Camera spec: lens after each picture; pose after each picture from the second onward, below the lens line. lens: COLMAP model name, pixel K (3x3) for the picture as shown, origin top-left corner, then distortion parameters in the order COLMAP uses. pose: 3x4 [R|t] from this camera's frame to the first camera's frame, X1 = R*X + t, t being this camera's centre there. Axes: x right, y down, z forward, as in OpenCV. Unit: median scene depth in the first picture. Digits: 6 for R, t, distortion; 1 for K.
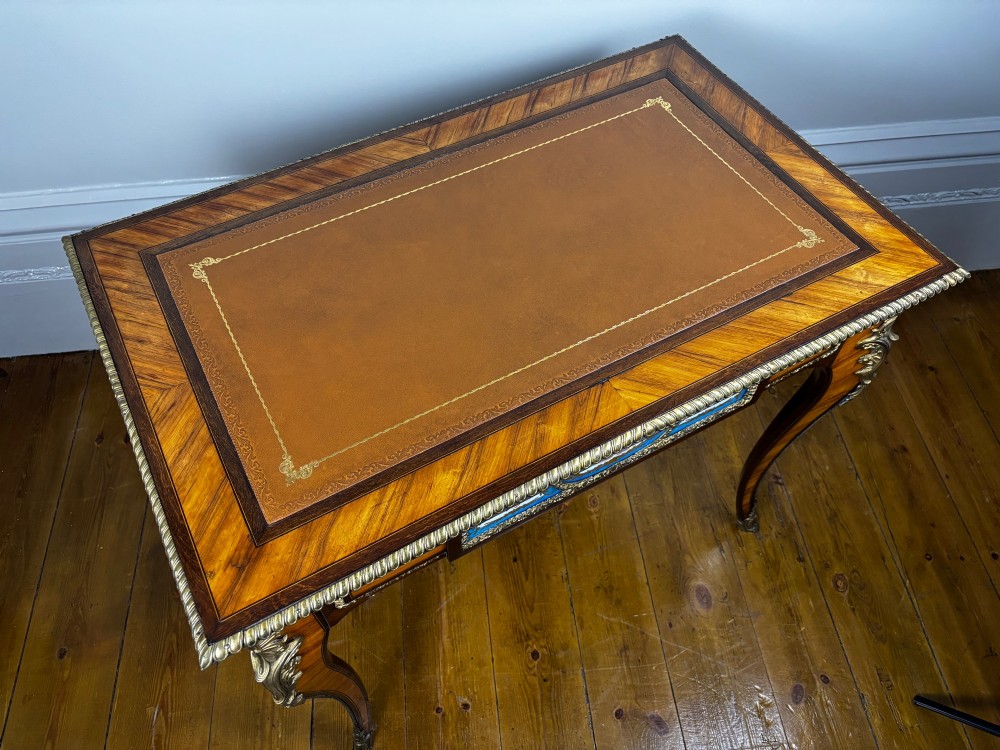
lens RADIAL K [[777.5, 0, 501.4], [0, 777.5, 377.5], [0, 0, 1]] dist [0.046814, -0.055309]
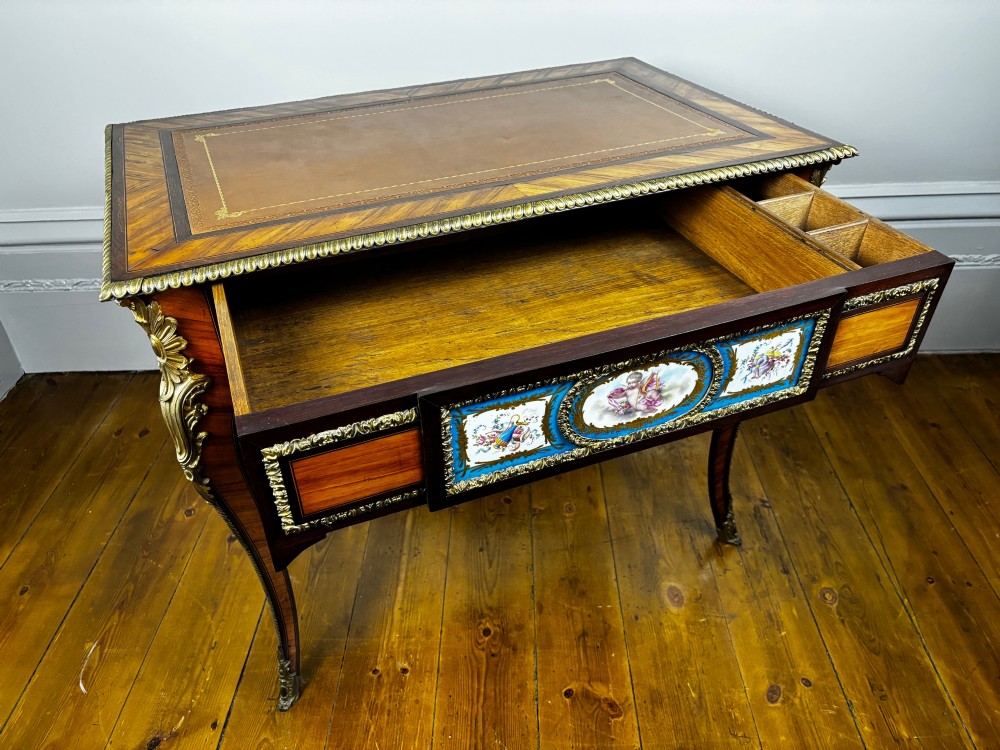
lens RADIAL K [[777.5, 0, 497.3], [0, 777.5, 367.4], [0, 0, 1]] dist [0.046814, -0.055309]
pose [[0.992024, 0.042242, -0.118764, 0.160144], [-0.080865, 0.936016, -0.342542, 0.393634], [0.096695, 0.349414, 0.931966, 0.015401]]
